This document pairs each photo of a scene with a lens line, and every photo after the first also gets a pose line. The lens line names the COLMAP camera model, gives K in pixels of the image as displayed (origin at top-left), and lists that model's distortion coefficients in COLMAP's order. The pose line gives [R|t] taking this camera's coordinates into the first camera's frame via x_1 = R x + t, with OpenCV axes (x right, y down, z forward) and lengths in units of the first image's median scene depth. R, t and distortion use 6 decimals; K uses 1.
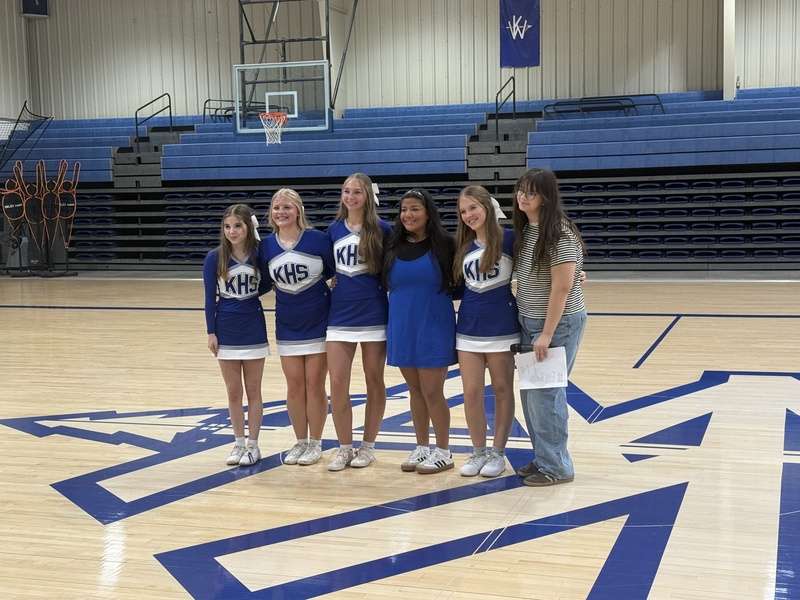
lens RADIAL K [[1179.1, 0, 402.8], [0, 1179.1, 303.5], [0, 0, 1]] dist [0.173108, -0.098449]
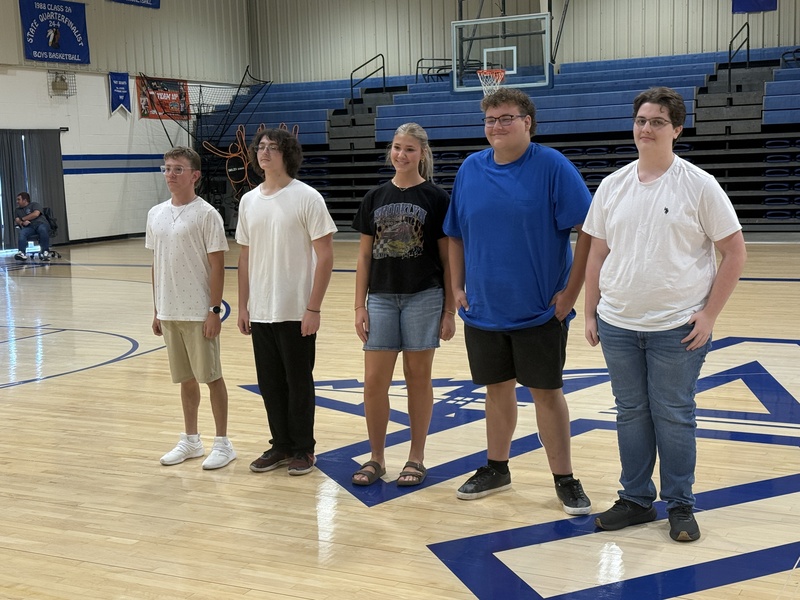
lens RADIAL K [[1178.0, 0, 393.9], [0, 1178.0, 298.7], [0, 0, 1]] dist [0.217842, -0.468455]
pose [[0.985280, 0.011022, -0.170595, -0.016733], [-0.005953, 0.999526, 0.030195, -0.001905], [0.170847, -0.028735, 0.984878, 0.019826]]
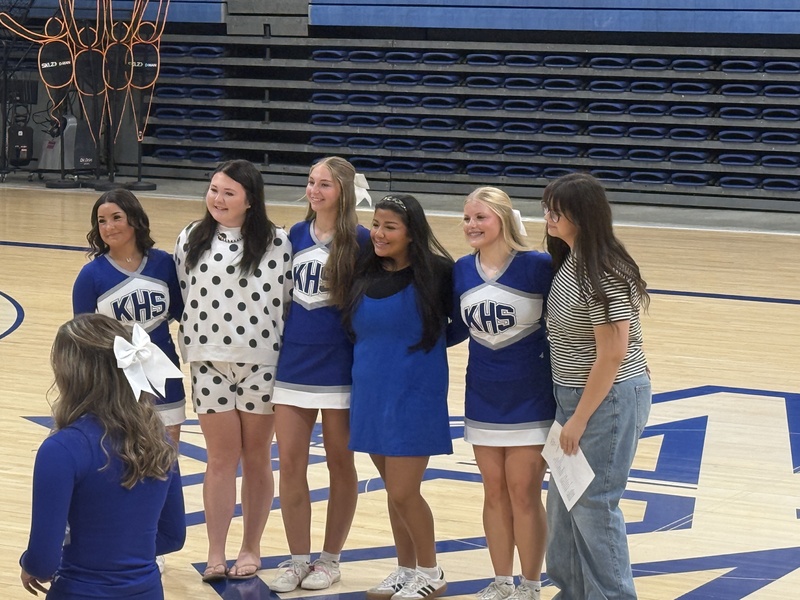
lens RADIAL K [[2540.3, 0, 400.0], [0, 2540.3, 300.0], [0, 0, 1]] dist [-0.079051, -1.571284]
pose [[0.968855, 0.071160, -0.237183, 0.132754], [-0.060632, 0.996836, 0.051400, -0.040307], [0.240090, -0.035418, 0.970104, -0.146528]]
